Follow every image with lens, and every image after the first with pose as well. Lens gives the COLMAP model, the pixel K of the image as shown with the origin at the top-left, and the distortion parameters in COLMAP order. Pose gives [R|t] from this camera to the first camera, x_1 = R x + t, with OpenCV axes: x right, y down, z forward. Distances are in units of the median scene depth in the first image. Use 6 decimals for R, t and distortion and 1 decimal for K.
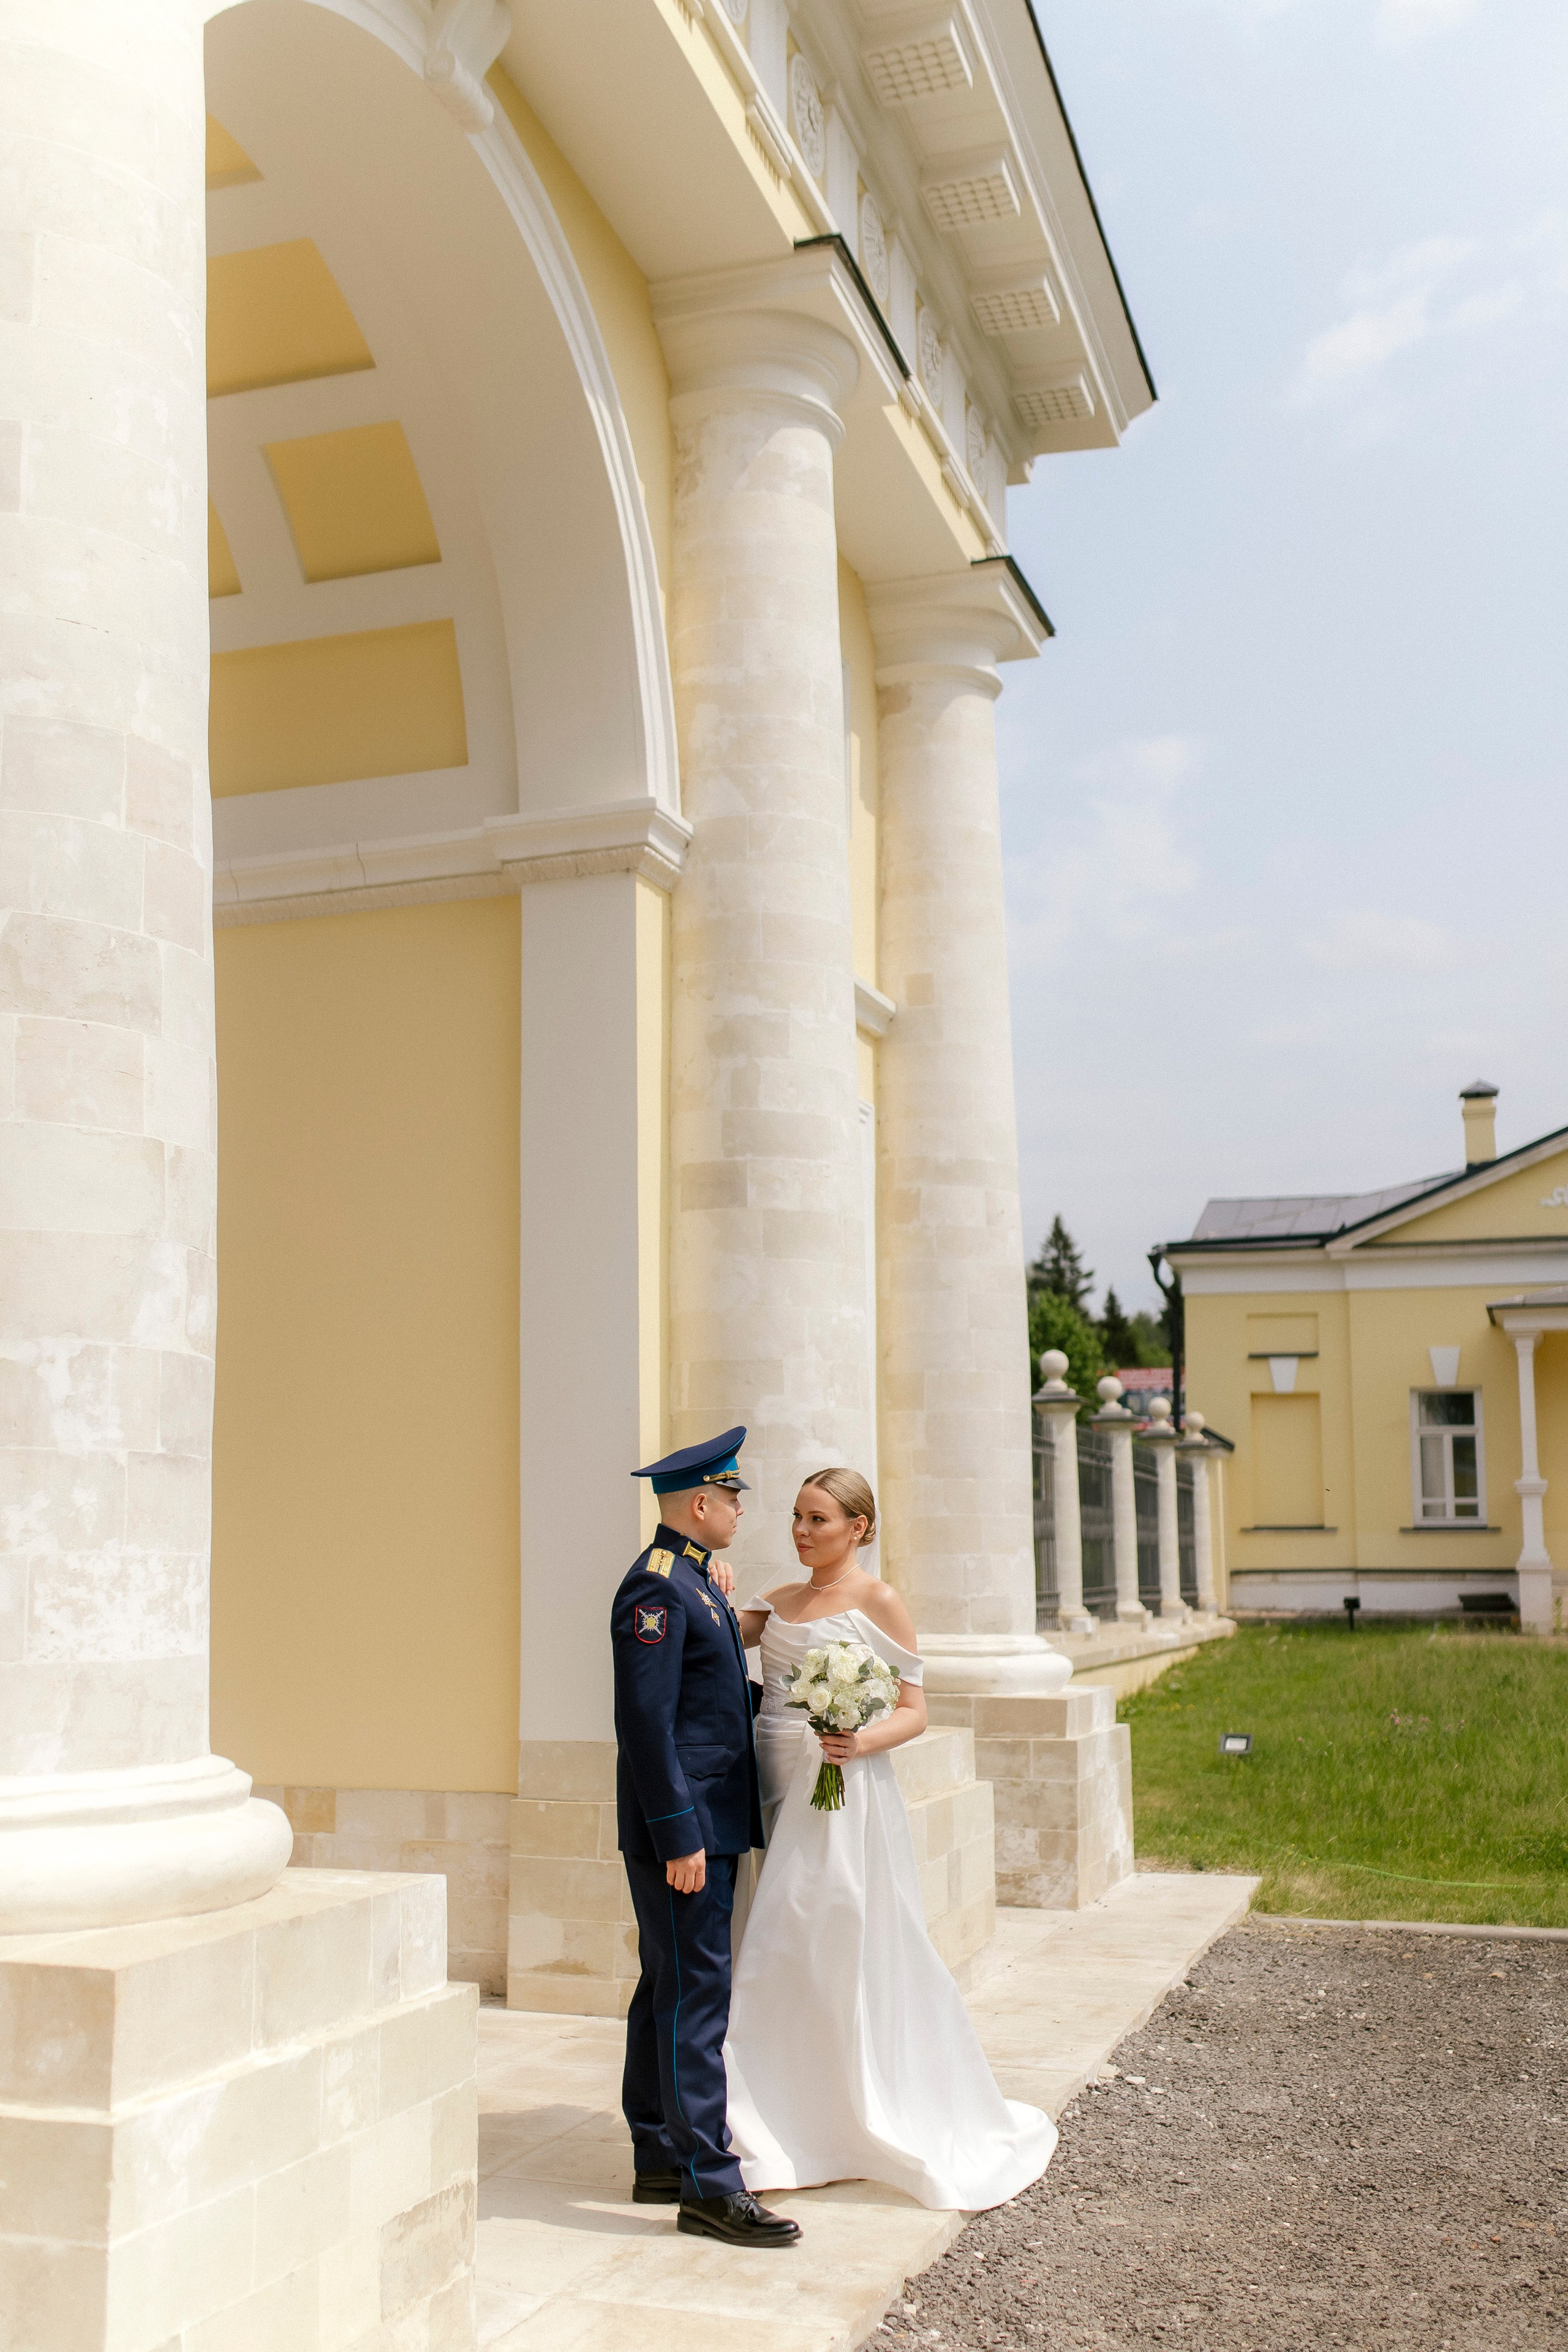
lens RADIAL K [[2392.4, 0, 714.2], [0, 2392.4, 1256.8], [0, 0, 1]] dist [-0.005387, -0.003901]
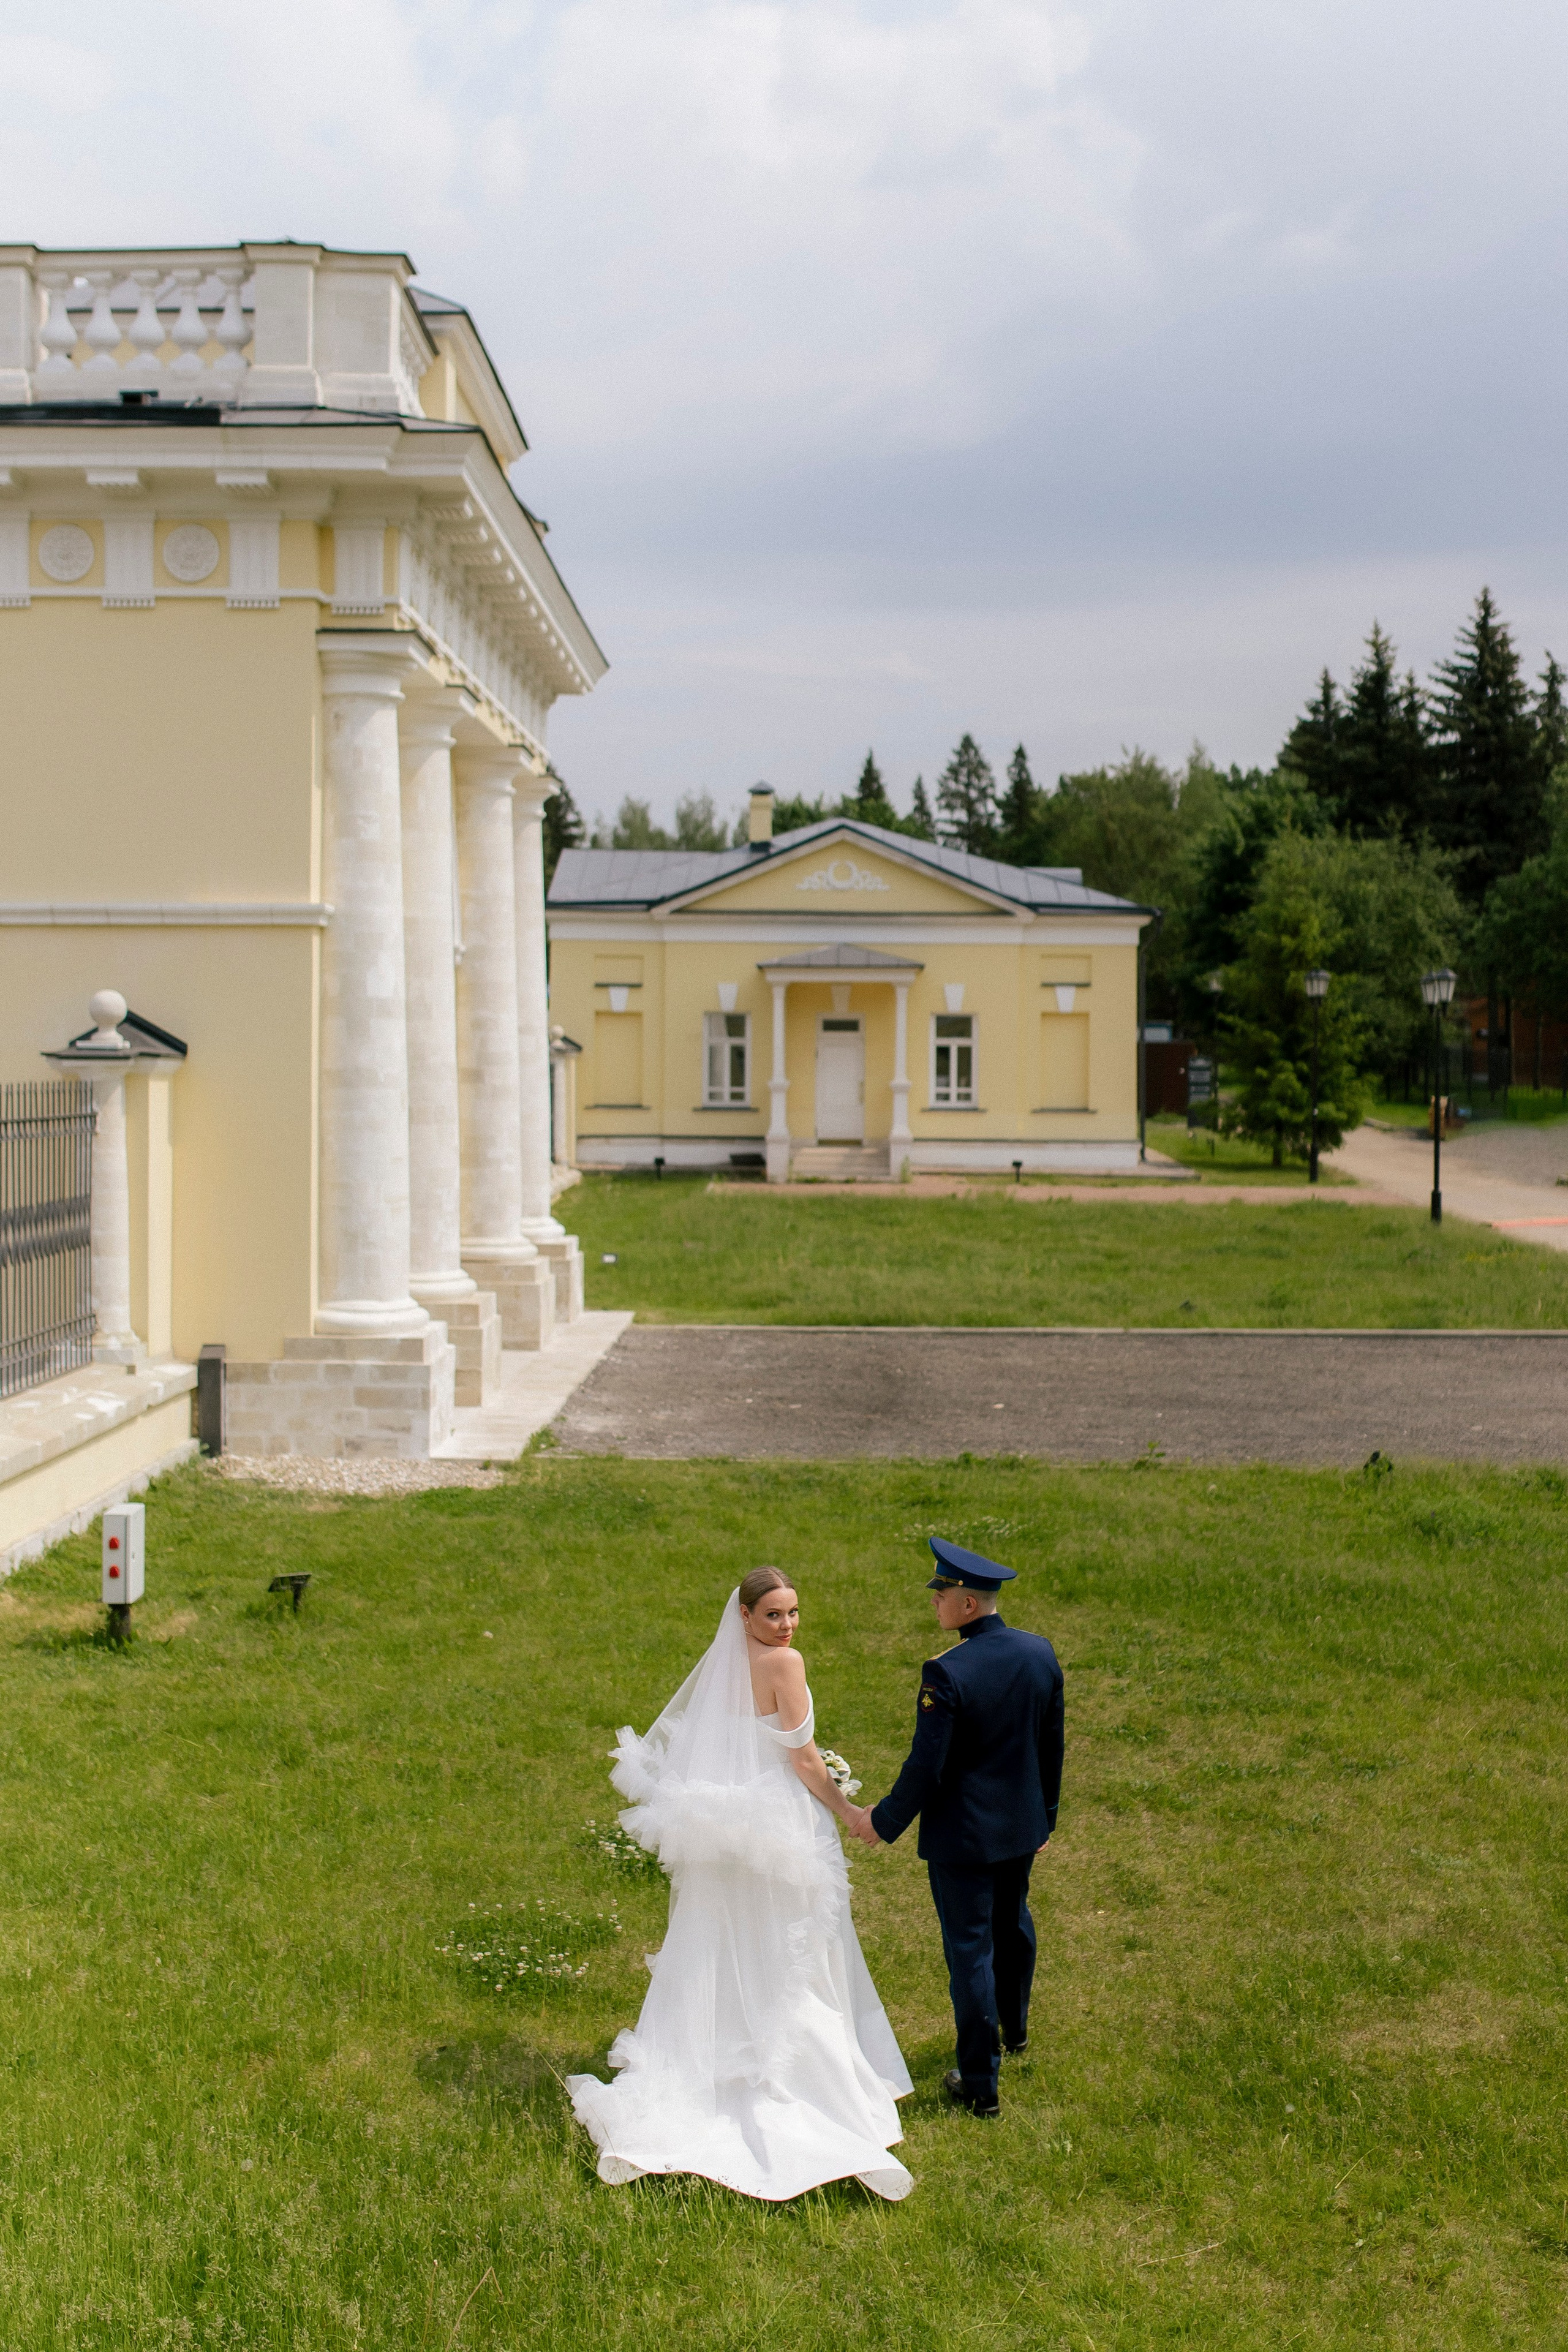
lens RADIAL K [[2731.5, 0, 774.7], [0, 2731.5, 1109.0], [0, 0, 1]] dist [-0.000695, 0.002046]
pose [[0.952898, 0.002390, 0.303283, -0.485989], [-0.047408, 0.988851, 0.141160, -0.351951], [-0.299564, -0.148889, 0.942387, -1.662452]]
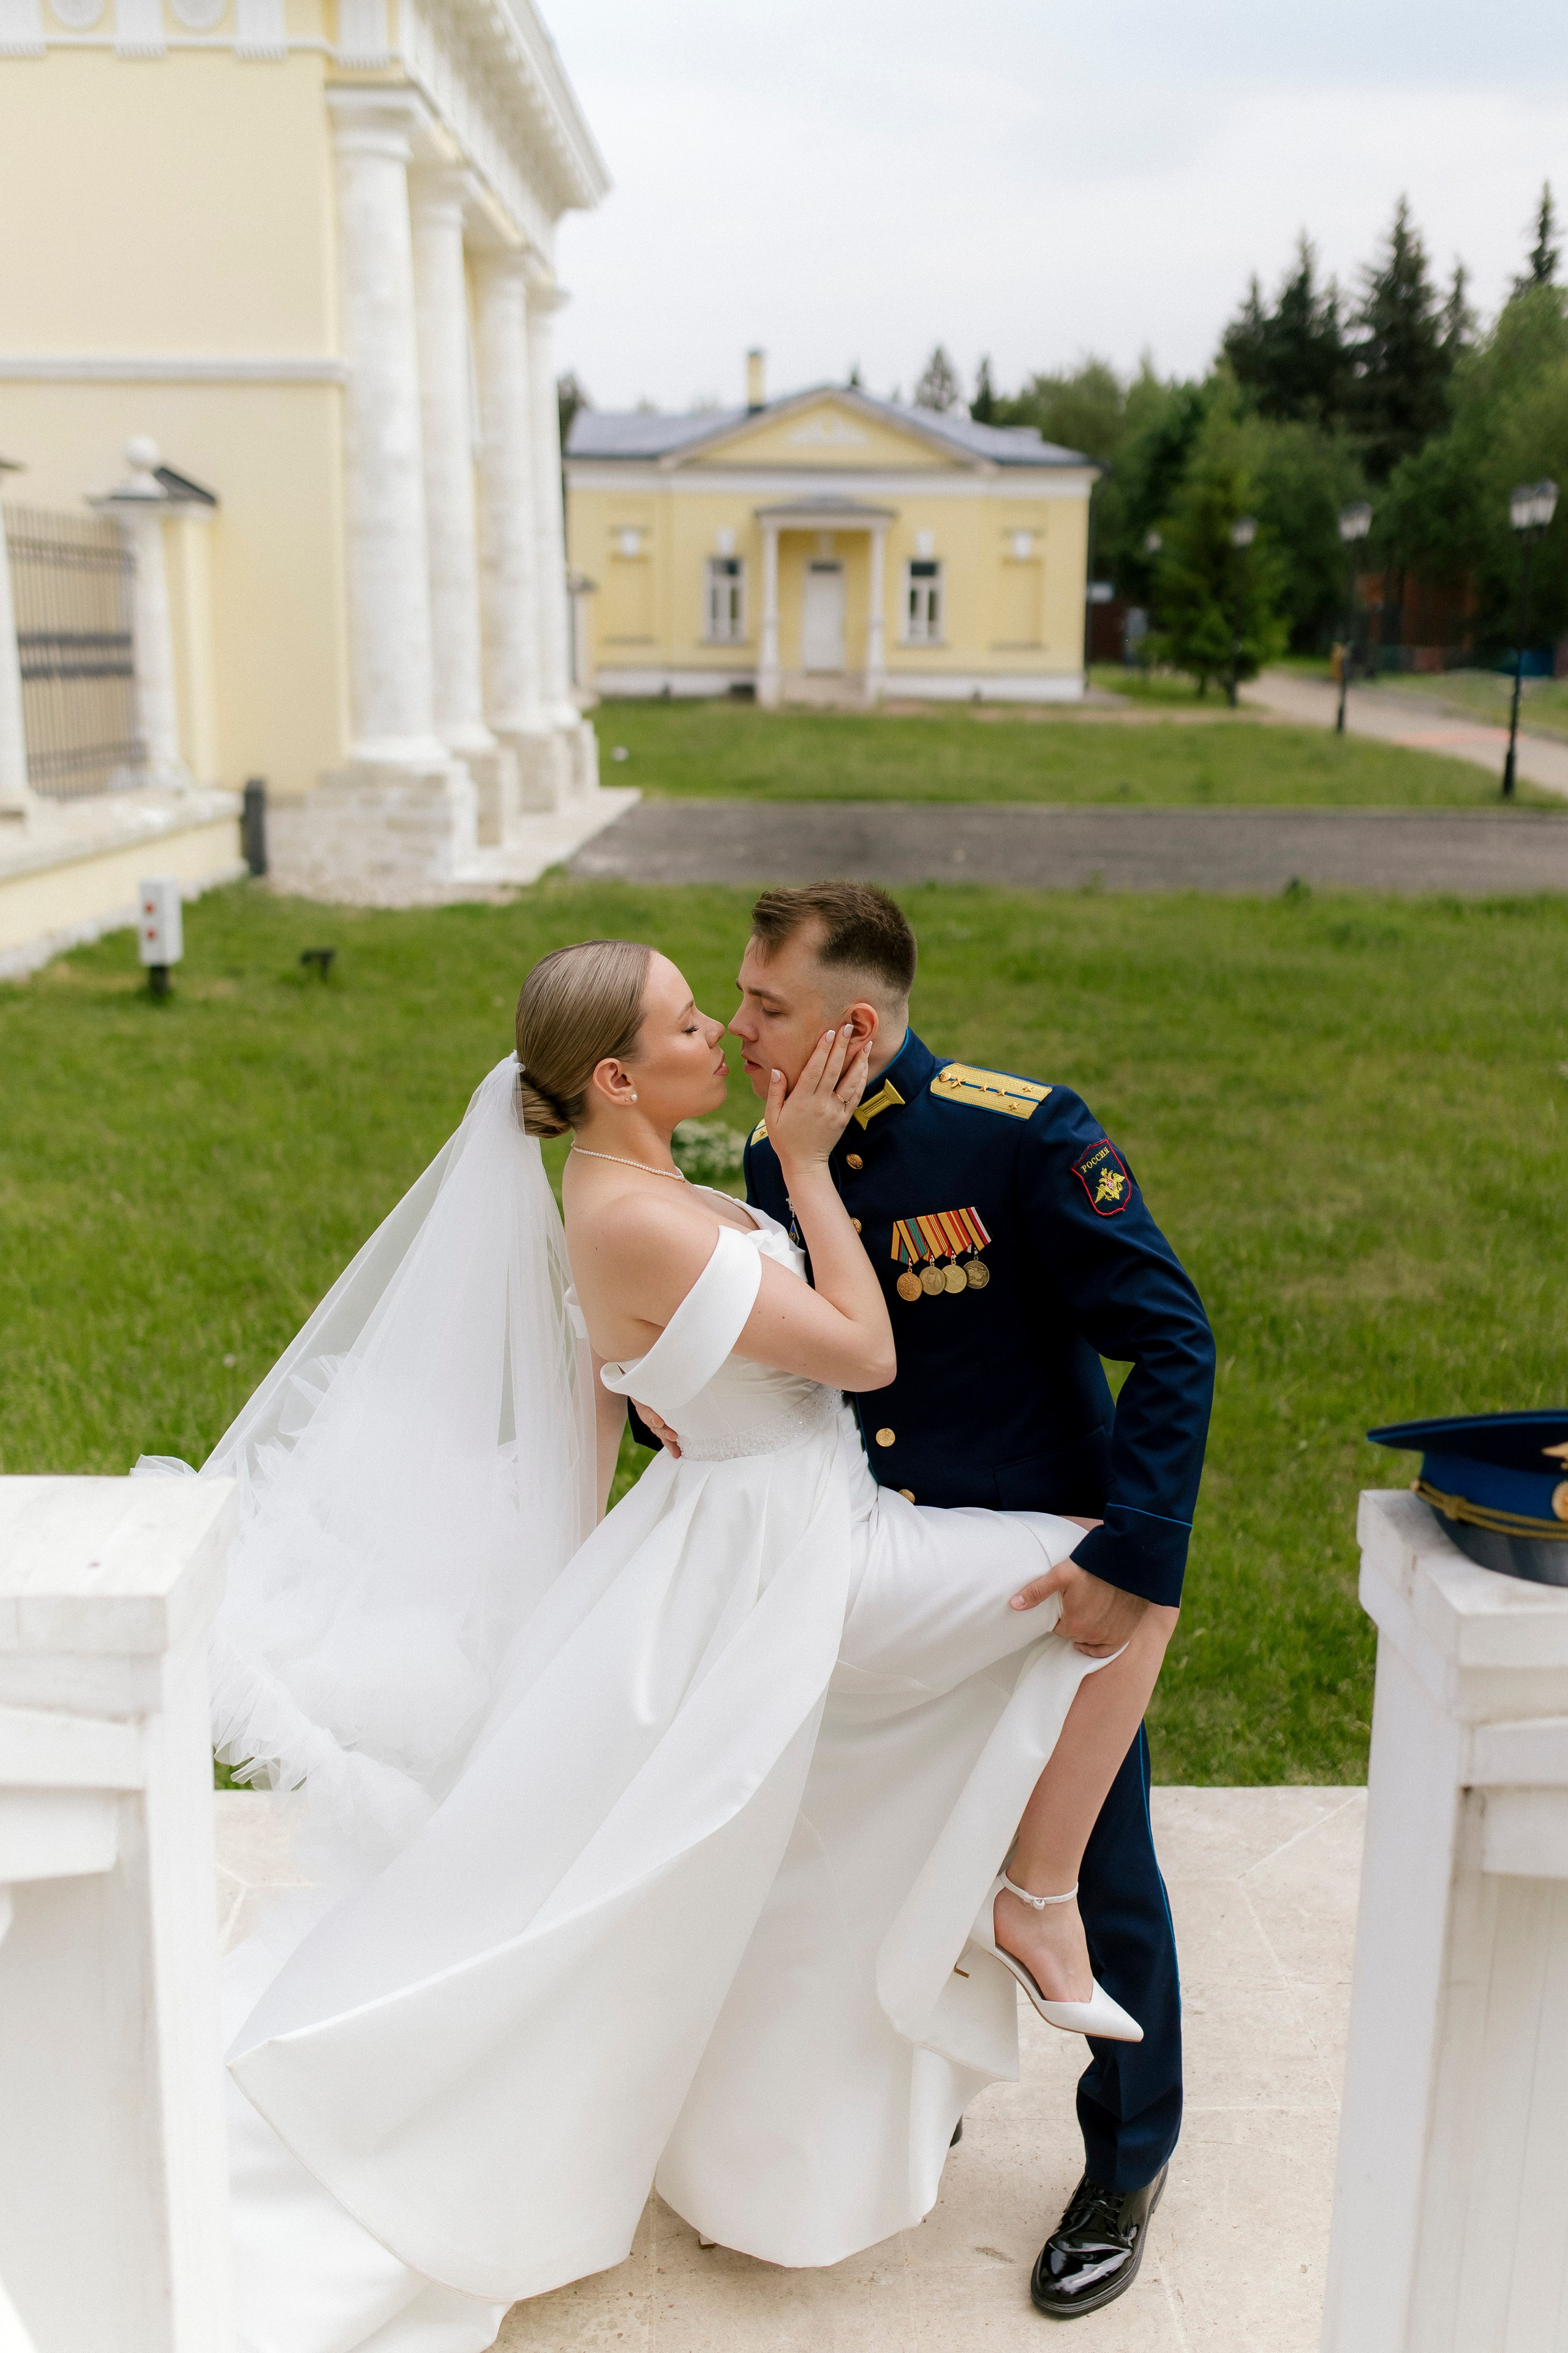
lens RADIAL K [[2253.4, 0, 784.0], [0, 2253.4, 1176.5], [0, 0, 1]] dist [-0.003076, 0.002294]
pose [[0.950970, -0.057611, 0.303870, -0.441764], [-0.053791, 0.936717, 0.345931, -0.242375], [-0.304570, -0.345315, 0.887691, -1.560144]]
